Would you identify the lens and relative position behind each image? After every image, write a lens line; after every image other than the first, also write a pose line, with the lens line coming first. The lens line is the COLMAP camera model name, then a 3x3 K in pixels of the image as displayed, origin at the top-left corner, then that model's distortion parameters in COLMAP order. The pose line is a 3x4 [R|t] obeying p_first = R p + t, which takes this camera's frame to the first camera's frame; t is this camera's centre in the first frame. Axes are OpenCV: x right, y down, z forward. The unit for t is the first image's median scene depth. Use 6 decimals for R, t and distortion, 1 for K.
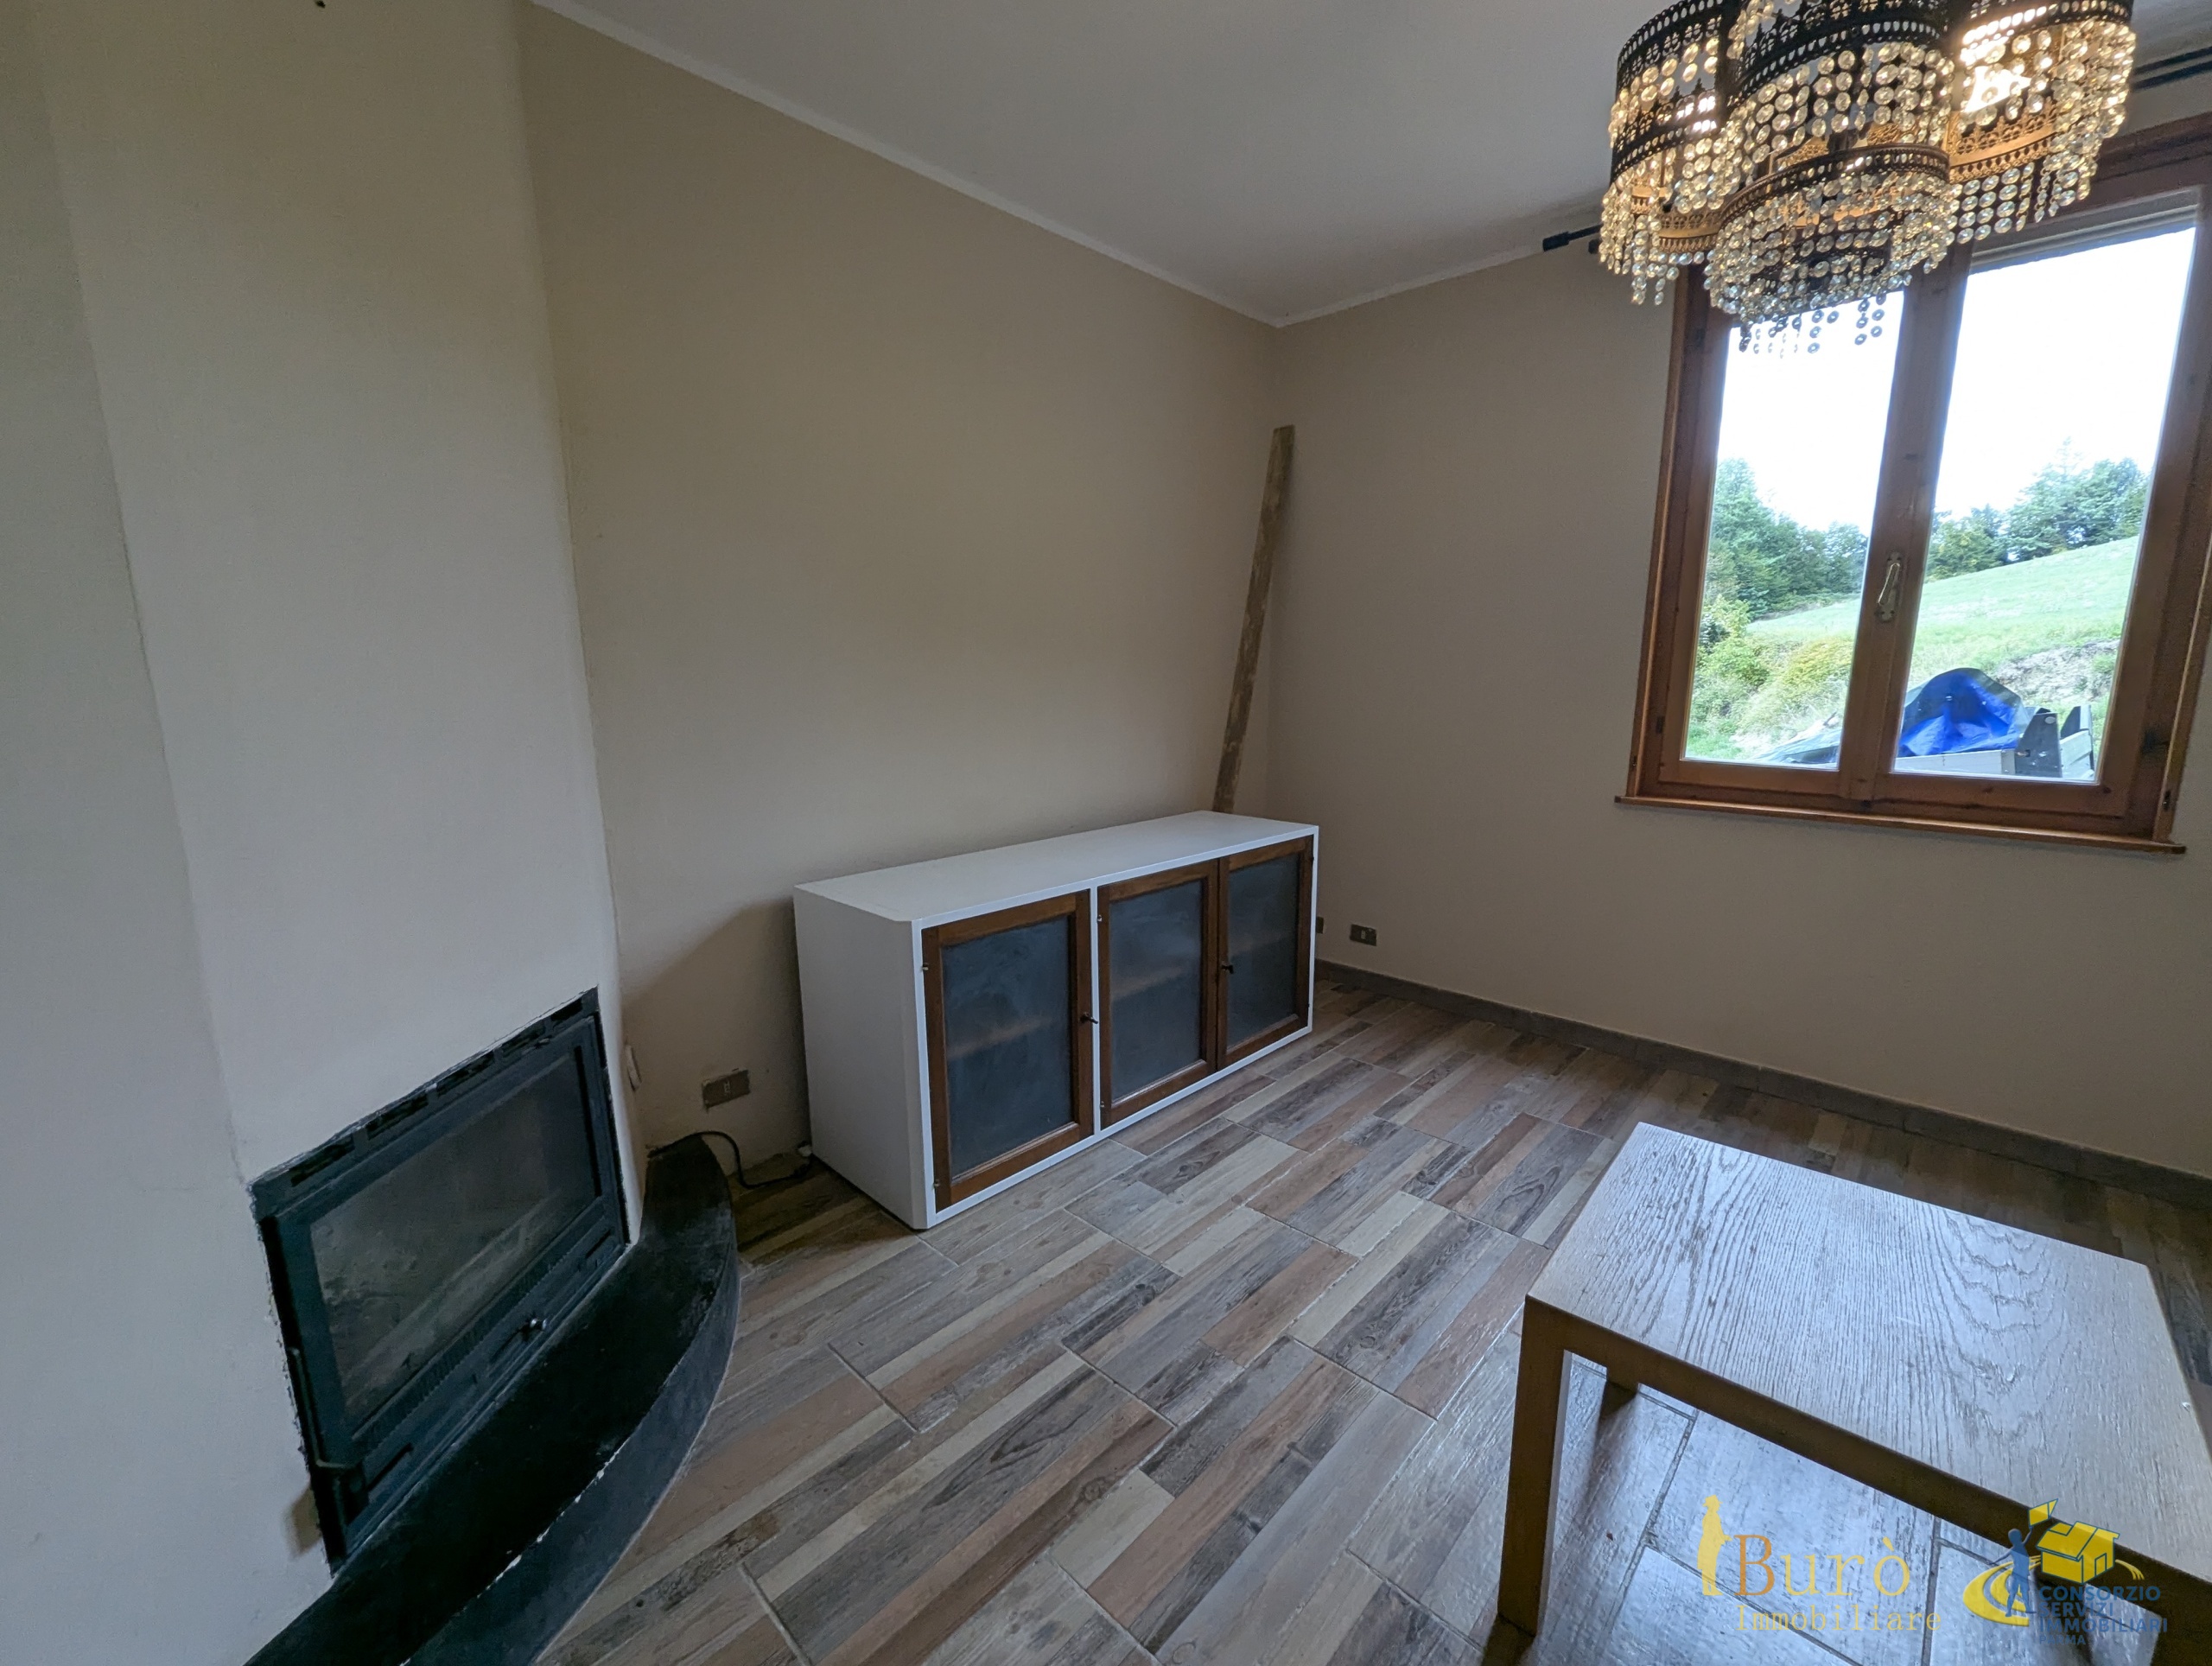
lens RADIAL K [[914.4, 0, 1108.3], [0, 914.4, 829.7], [0, 0, 1]] dist [0.000560, -0.000329]
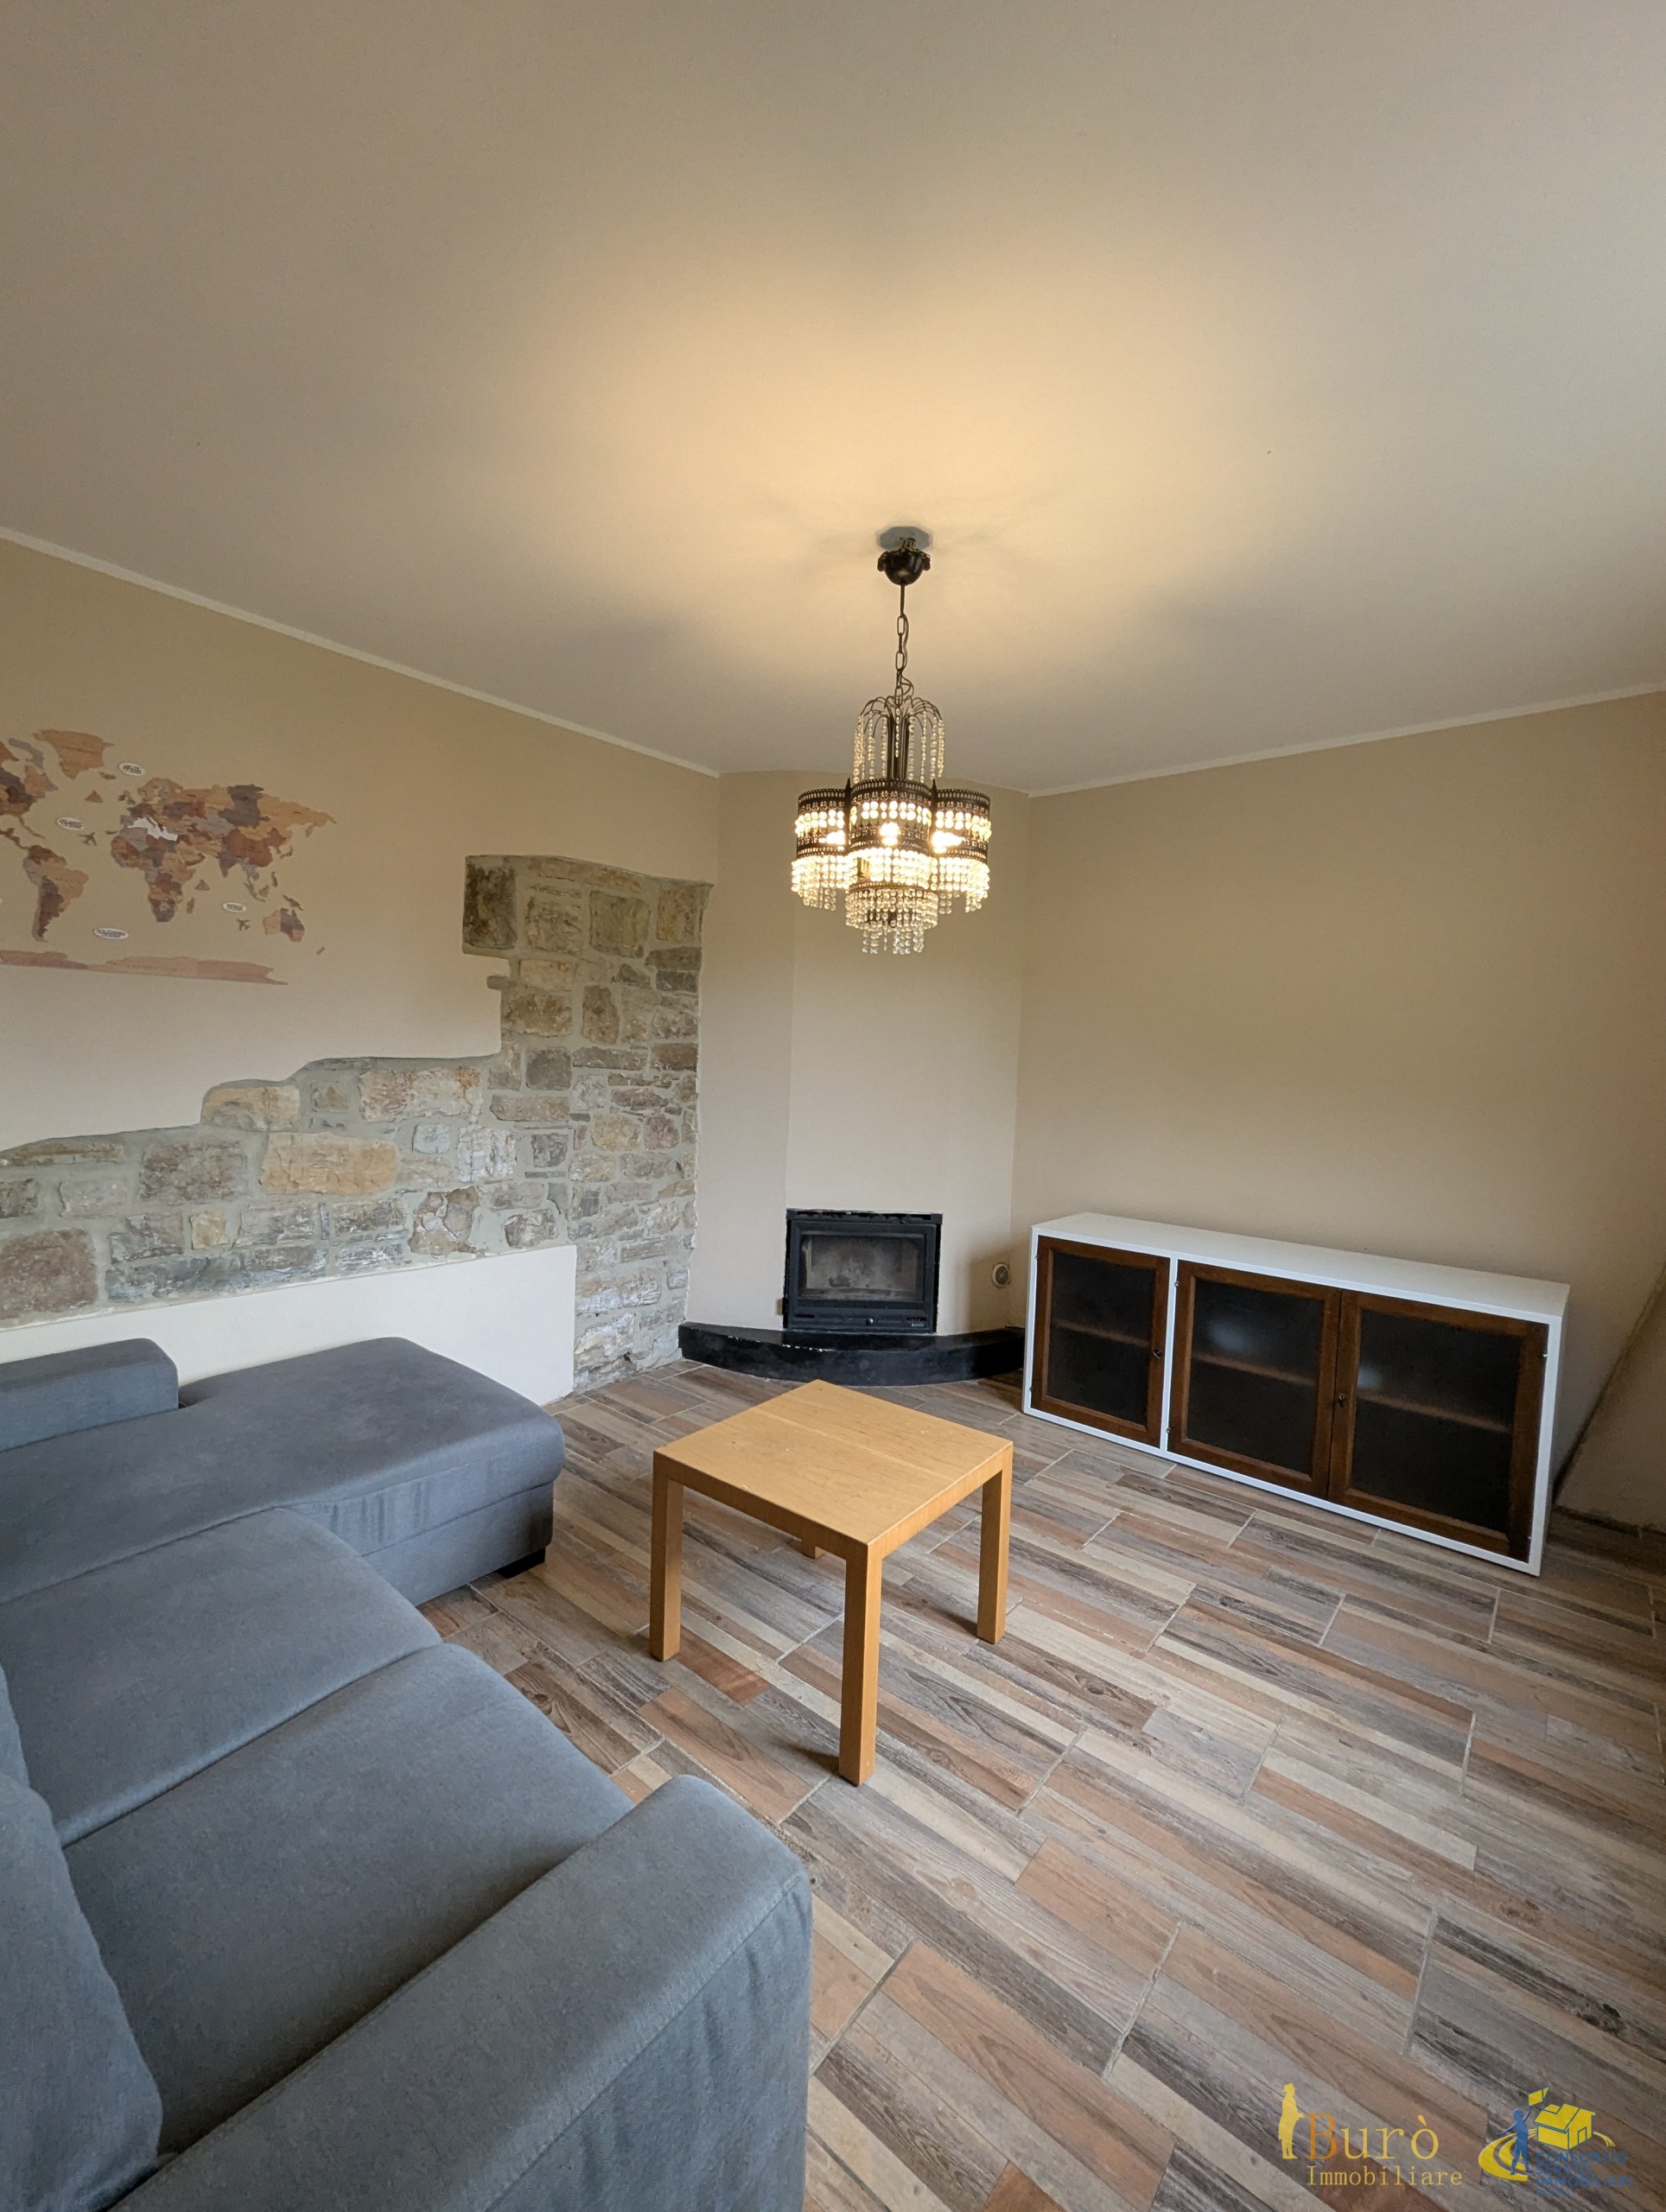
lens RADIAL K [[914.4, 0, 833.0], [0, 914.4, 1106.0], [0, 0, 1]] dist [0.000560, -0.000329]
pose [[0.067849, 0.074266, -0.994928, 1.475342], [-0.204842, 0.977018, 0.058960, -0.153518], [0.976441, 0.199802, 0.081502, 0.412300]]
